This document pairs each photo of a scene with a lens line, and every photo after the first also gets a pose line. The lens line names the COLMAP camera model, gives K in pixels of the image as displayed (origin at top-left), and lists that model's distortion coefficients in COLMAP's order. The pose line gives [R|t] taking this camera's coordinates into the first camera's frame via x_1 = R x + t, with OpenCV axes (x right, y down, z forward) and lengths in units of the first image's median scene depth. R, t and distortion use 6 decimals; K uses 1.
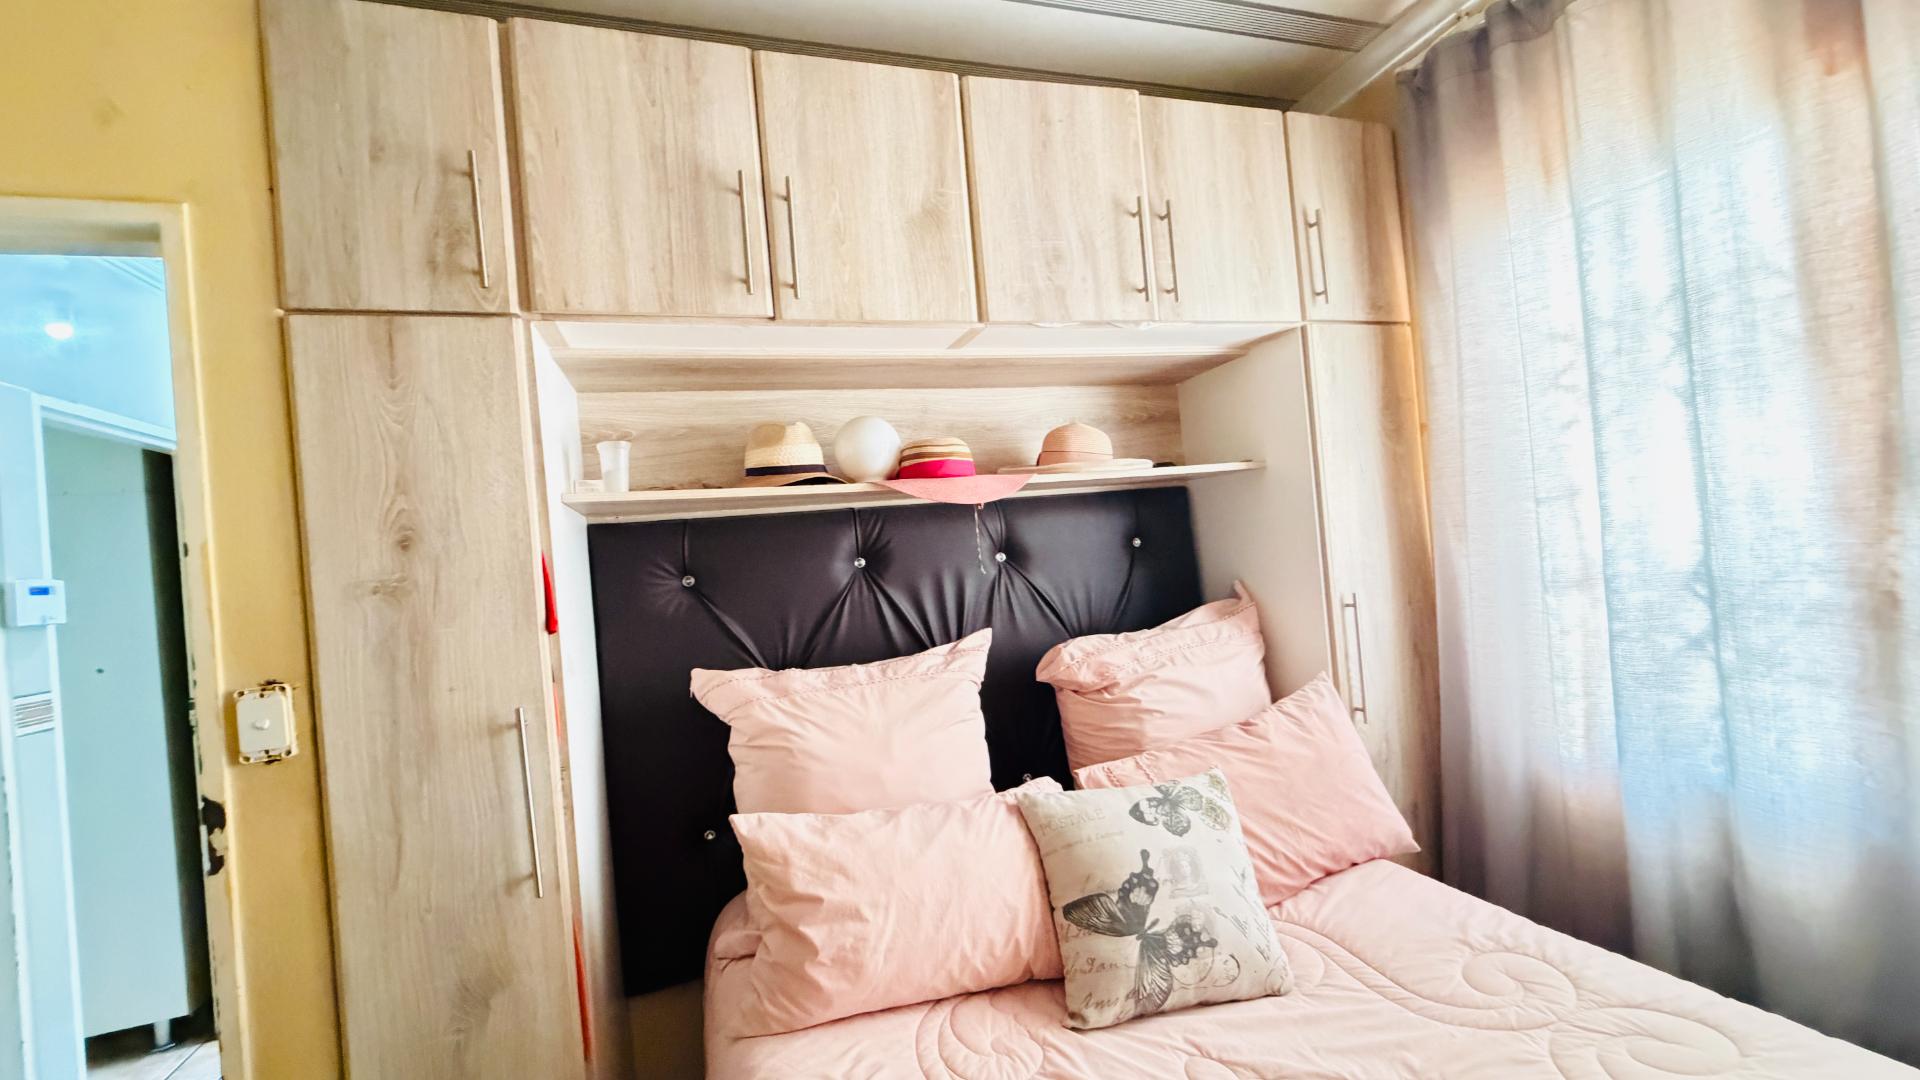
lens RADIAL K [[766.3, 0, 957.8], [0, 766.3, 540.0], [0, 0, 1]] dist [0.000831, -0.000057]
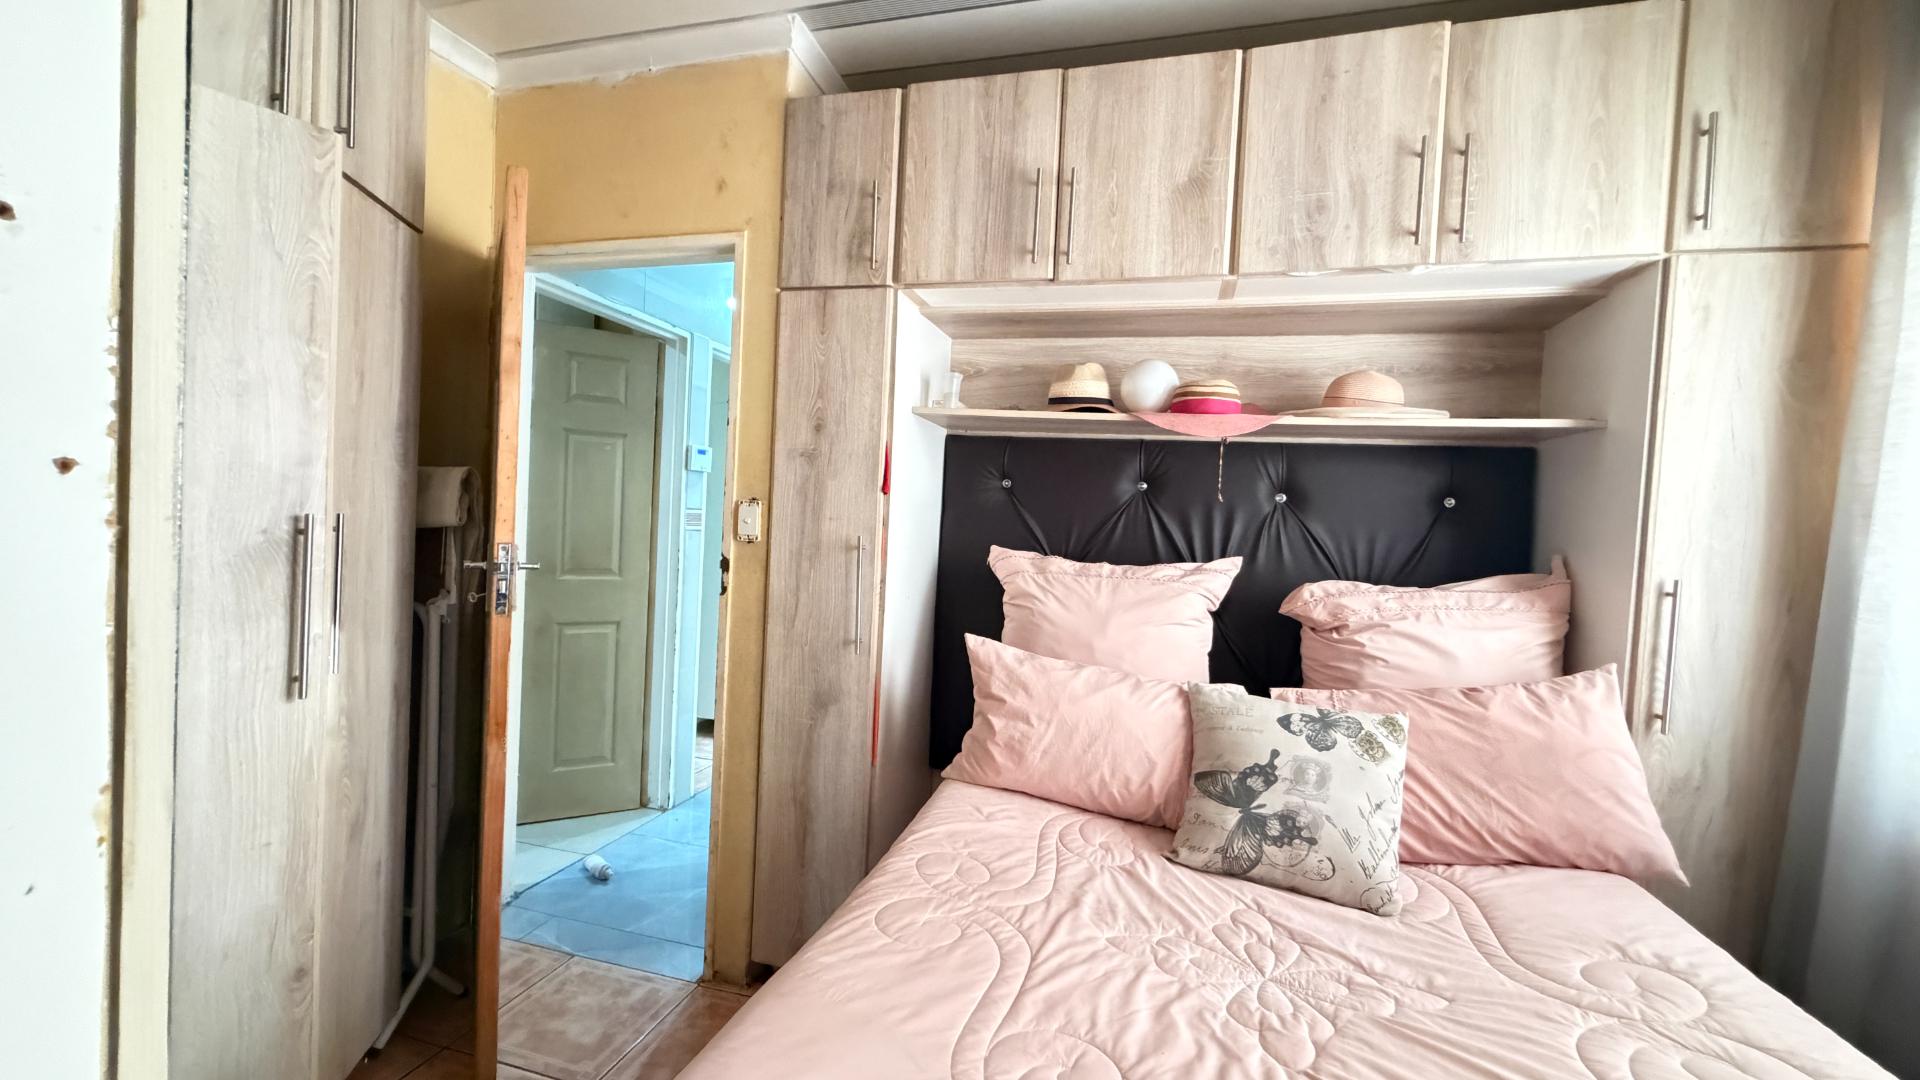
lens RADIAL K [[766.3, 0, 957.8], [0, 766.3, 540.0], [0, 0, 1]] dist [0.000831, -0.000057]
pose [[0.814893, 0.146866, -0.560696, 0.414554], [-0.114952, 0.989100, 0.092013, 0.047225], [0.568098, -0.010527, 0.822894, -0.170451]]
